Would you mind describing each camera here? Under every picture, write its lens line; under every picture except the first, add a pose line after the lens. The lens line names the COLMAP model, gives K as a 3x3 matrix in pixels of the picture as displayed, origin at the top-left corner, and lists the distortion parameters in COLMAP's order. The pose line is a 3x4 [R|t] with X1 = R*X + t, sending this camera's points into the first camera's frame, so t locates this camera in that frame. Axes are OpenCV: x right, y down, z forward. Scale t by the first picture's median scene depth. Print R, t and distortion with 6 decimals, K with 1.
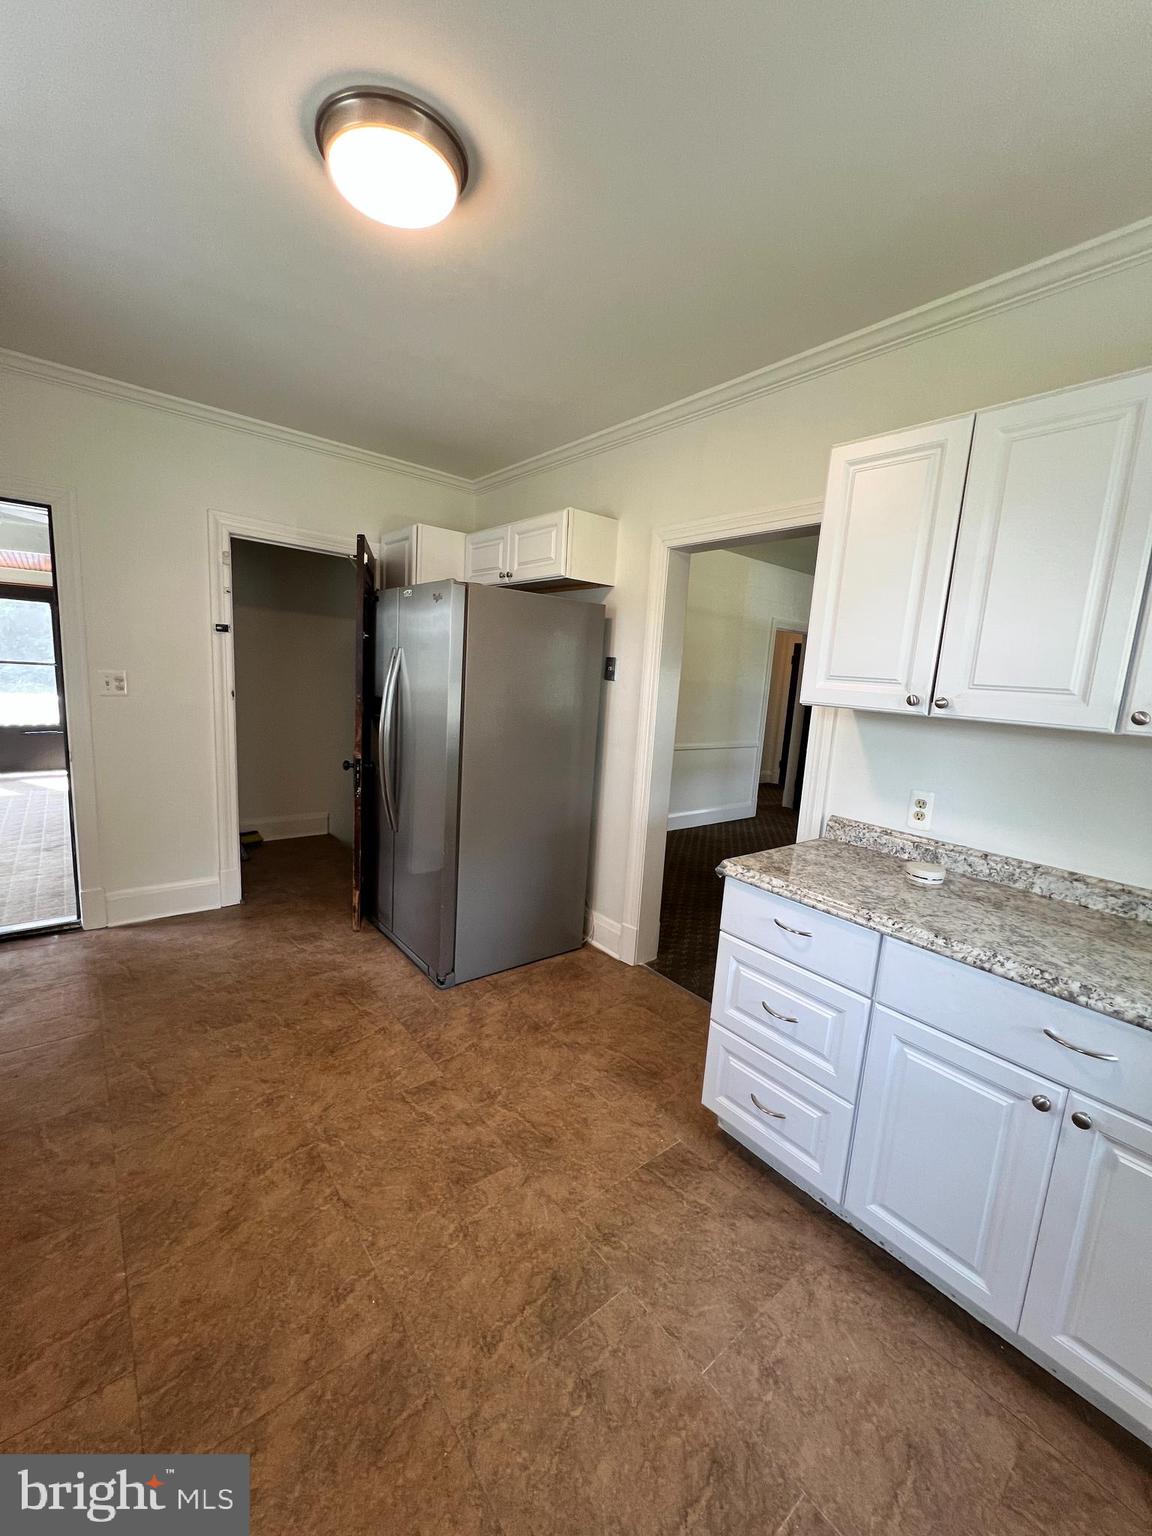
lens RADIAL K [[612.9, 0, 573.7], [0, 612.9, 765.3], [0, 0, 1]] dist [-0.001564, -0.000243]
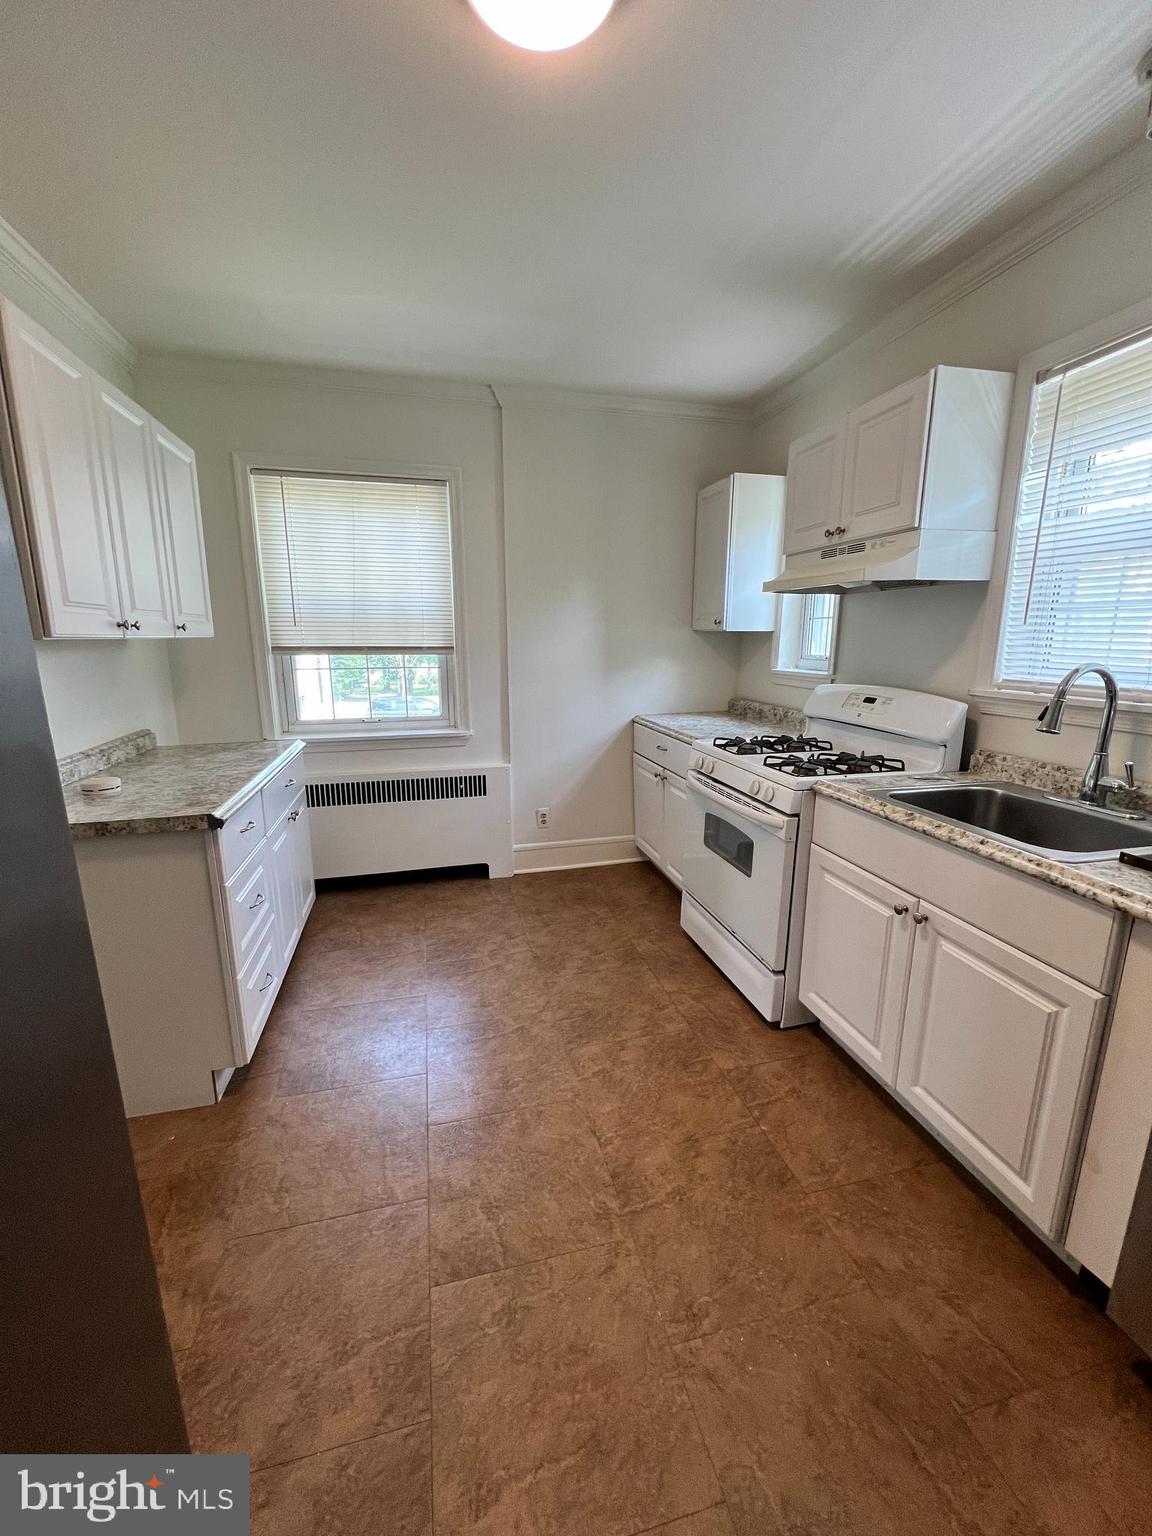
lens RADIAL K [[612.9, 0, 573.7], [0, 612.9, 765.3], [0, 0, 1]] dist [-0.001564, -0.000243]
pose [[-0.900718, -0.152227, 0.406858, -0.664596], [0.009813, 0.929220, 0.369396, -0.270257], [-0.434293, 0.336714, -0.835472, 1.658871]]
